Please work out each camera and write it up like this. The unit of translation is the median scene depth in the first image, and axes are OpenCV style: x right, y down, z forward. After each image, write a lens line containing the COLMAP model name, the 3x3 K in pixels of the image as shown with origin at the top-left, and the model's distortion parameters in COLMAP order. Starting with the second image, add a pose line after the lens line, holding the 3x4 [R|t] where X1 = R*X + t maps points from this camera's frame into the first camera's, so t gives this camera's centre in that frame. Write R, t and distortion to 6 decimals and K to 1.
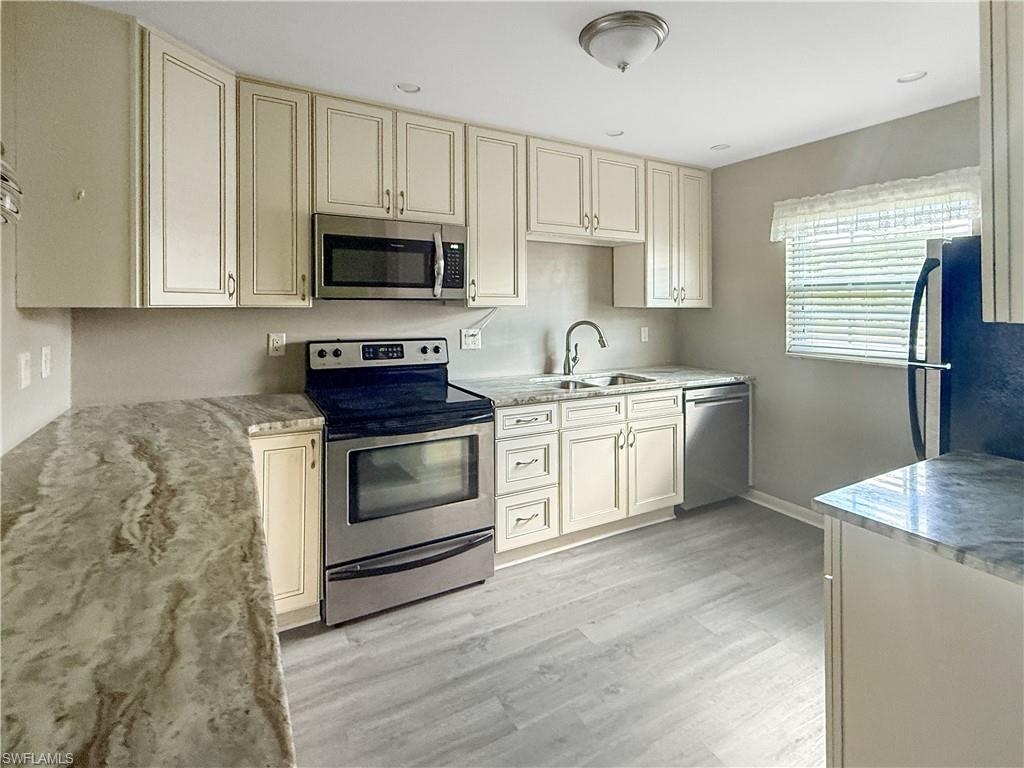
lens RADIAL K [[442.6, 0, 510.4], [0, 442.6, 353.8], [0, 0, 1]] dist [0.002392, 0.000267]
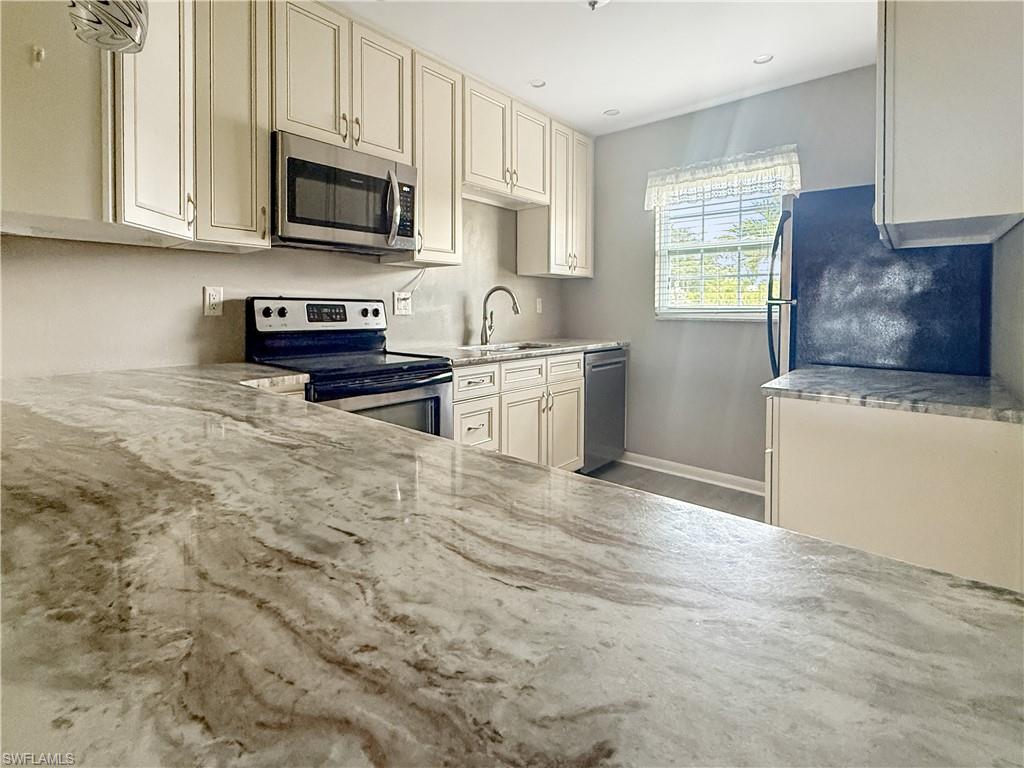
lens RADIAL K [[484.5, 0, 512.0], [0, 484.5, 384.0], [0, 0, 1]] dist [0.000460, -0.000292]
pose [[0.932260, -0.111586, 0.344151, -0.249047], [0.095104, 0.993378, 0.064464, 0.091881], [-0.349065, -0.027367, 0.936699, -0.021606]]
